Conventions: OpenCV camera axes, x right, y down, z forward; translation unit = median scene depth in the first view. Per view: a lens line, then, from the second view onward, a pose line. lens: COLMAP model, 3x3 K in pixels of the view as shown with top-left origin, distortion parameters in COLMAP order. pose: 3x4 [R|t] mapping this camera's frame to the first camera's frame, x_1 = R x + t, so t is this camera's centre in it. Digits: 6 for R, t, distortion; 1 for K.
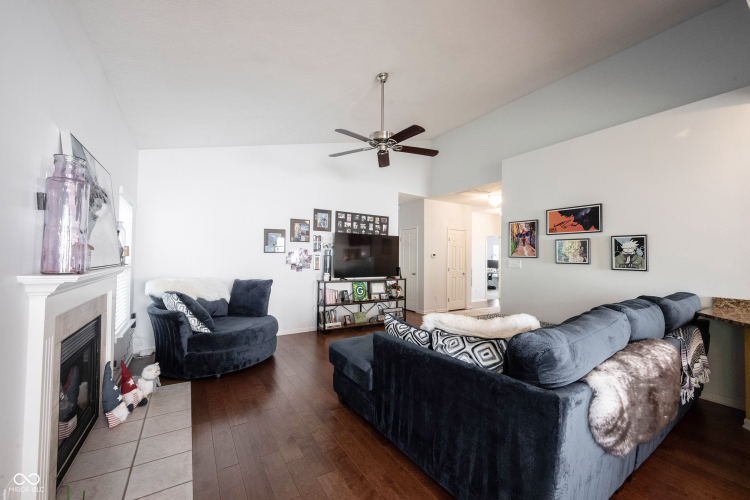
lens RADIAL K [[294.3, 0, 374.9], [0, 294.3, 249.4], [0, 0, 1]] dist [-0.002665, -0.000006]
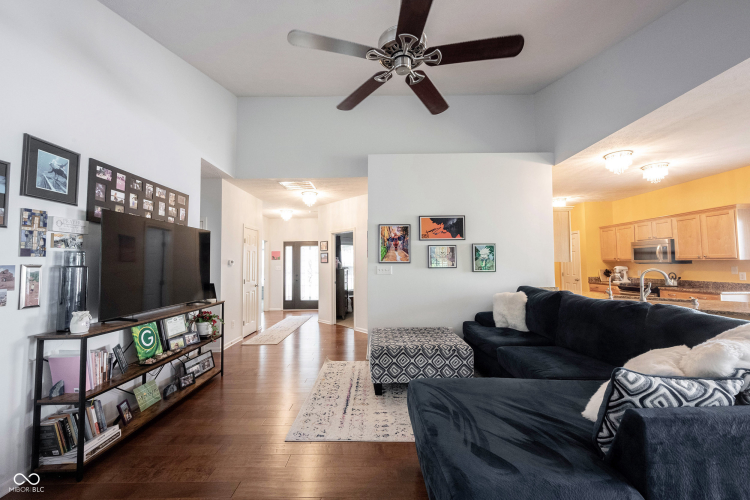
lens RADIAL K [[294.3, 0, 373.3], [0, 294.3, 249.3], [0, 0, 1]] dist [-0.002665, -0.000006]
pose [[0.535122, 0.023885, 0.844437, -0.331401], [-0.004468, 0.999666, -0.025444, 0.007729], [-0.844763, 0.009843, 0.535050, 0.554589]]
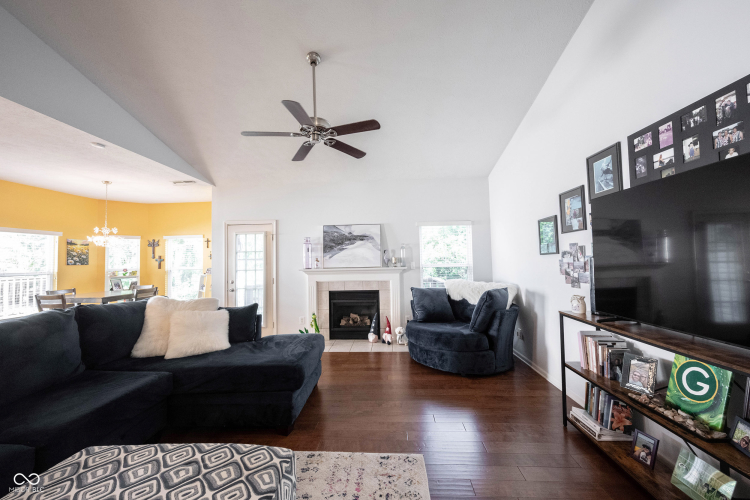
lens RADIAL K [[294.3, 0, 372.2], [0, 294.3, 249.0], [0, 0, 1]] dist [-0.002665, -0.000006]
pose [[-0.583304, -0.034545, -0.811519, 0.446835], [0.033119, 0.997253, -0.066256, 0.033011], [0.811578, -0.065524, -0.580558, 1.176807]]
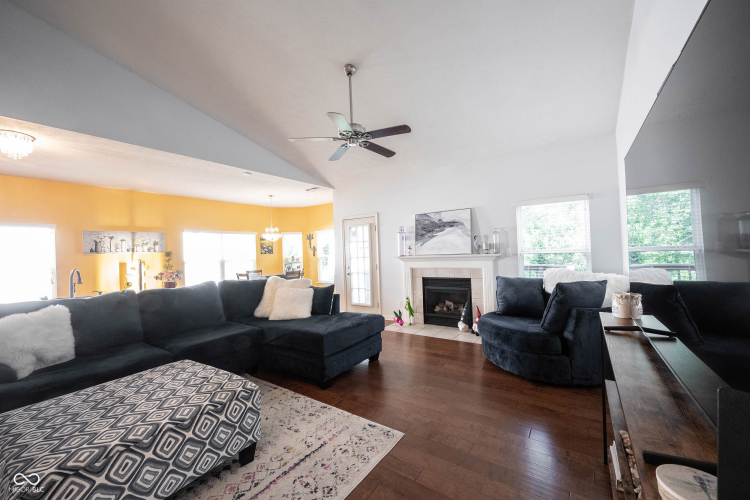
lens RADIAL K [[294.3, 0, 376.0], [0, 294.3, 248.1], [0, 0, 1]] dist [-0.002665, -0.000006]
pose [[-0.920902, 0.015514, -0.389486, 0.244818], [0.034217, 0.998568, -0.041130, 0.039471], [0.388290, -0.051204, -0.920114, 1.392033]]
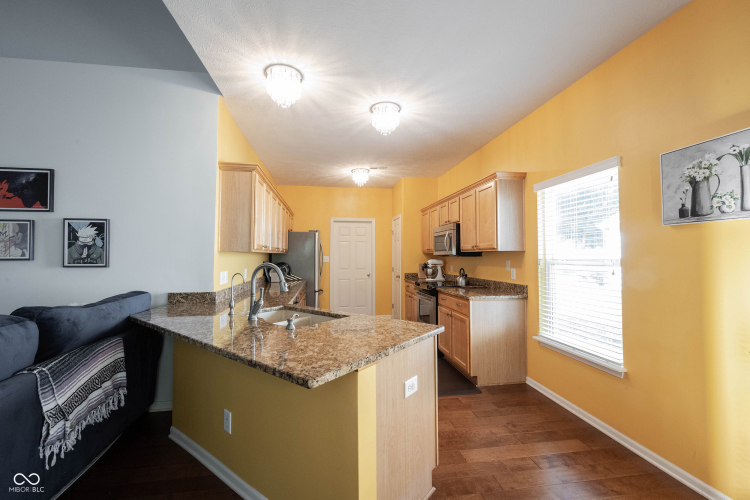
lens RADIAL K [[316.6, 0, 371.9], [0, 316.6, 247.7], [0, 0, 1]] dist [0.000595, 0.000214]
pose [[0.403679, 0.009863, 0.914848, 0.328729], [-0.015429, 0.999873, -0.003972, 0.012065], [-0.914771, -0.012512, 0.403780, 0.027672]]
